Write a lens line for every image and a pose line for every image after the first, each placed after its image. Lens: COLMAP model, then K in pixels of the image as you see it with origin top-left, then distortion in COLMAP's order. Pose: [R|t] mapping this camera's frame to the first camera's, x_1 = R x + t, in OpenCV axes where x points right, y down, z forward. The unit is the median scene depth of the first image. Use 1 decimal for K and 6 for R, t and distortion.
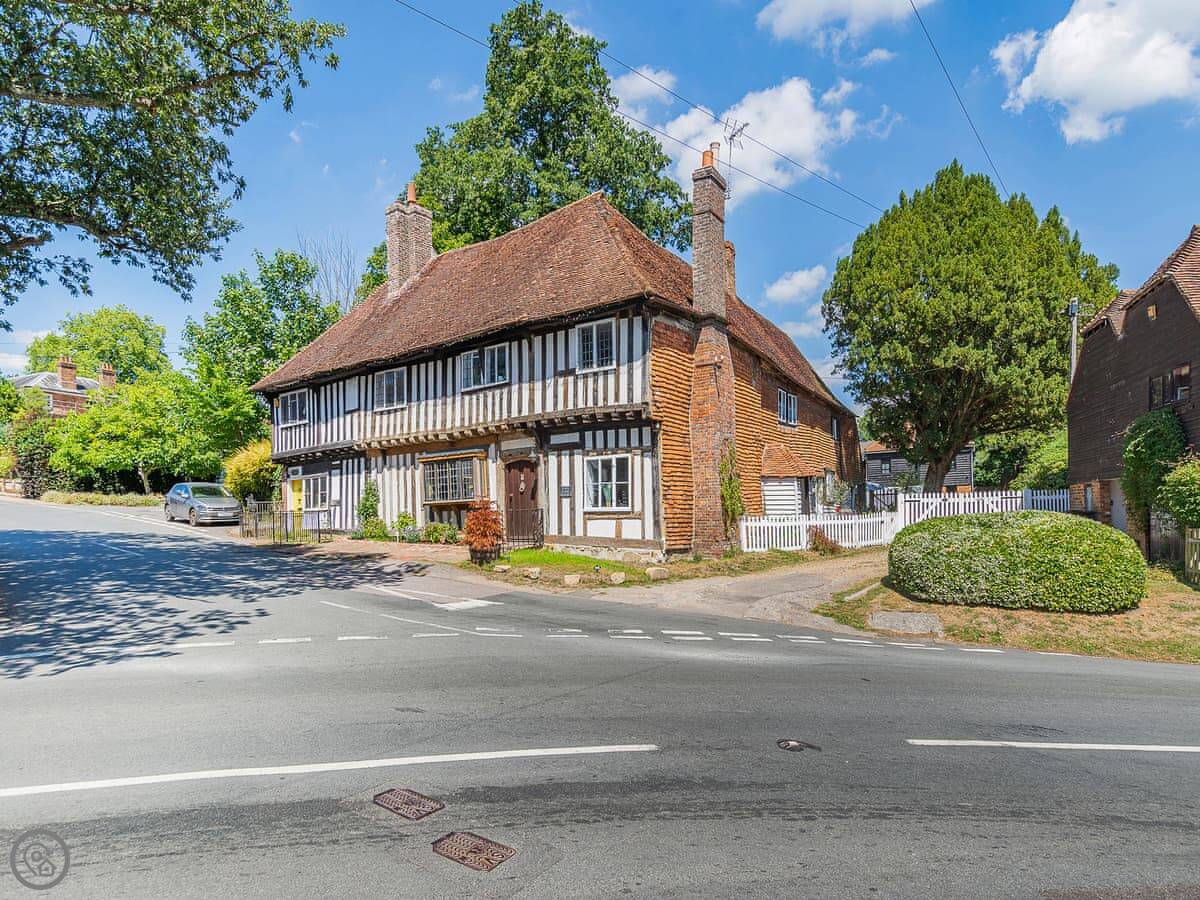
lens RADIAL K [[639.1, 0, 600.0], [0, 639.1, 450.0], [0, 0, 1]] dist [0.001098, -0.000395]
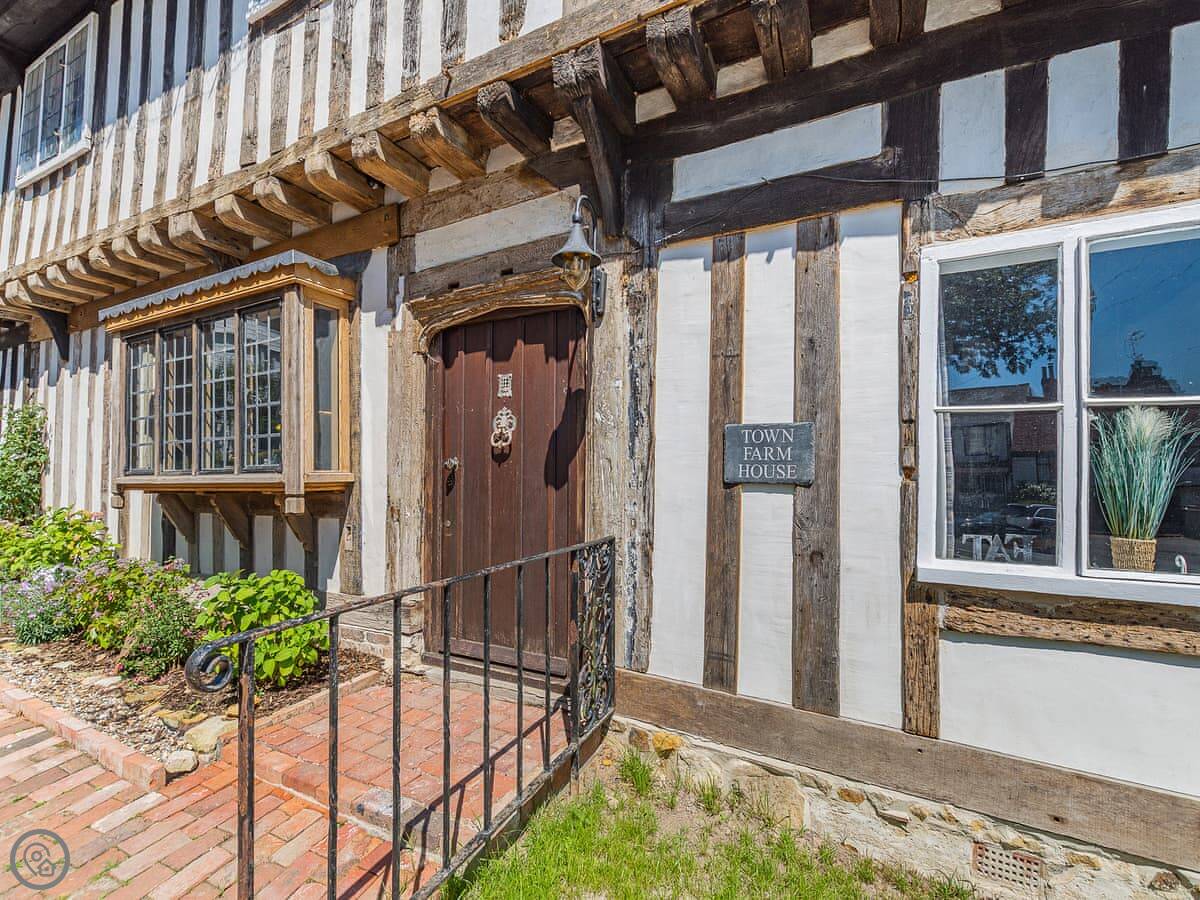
lens RADIAL K [[496.7, 0, 592.7], [0, 496.7, 450.5], [0, 0, 1]] dist [-0.002967, -0.000462]
pose [[0.990423, 0.032141, 0.134274, -0.115734], [-0.038372, 0.998291, 0.044073, 0.057286], [-0.132628, -0.048803, 0.989964, 0.835265]]
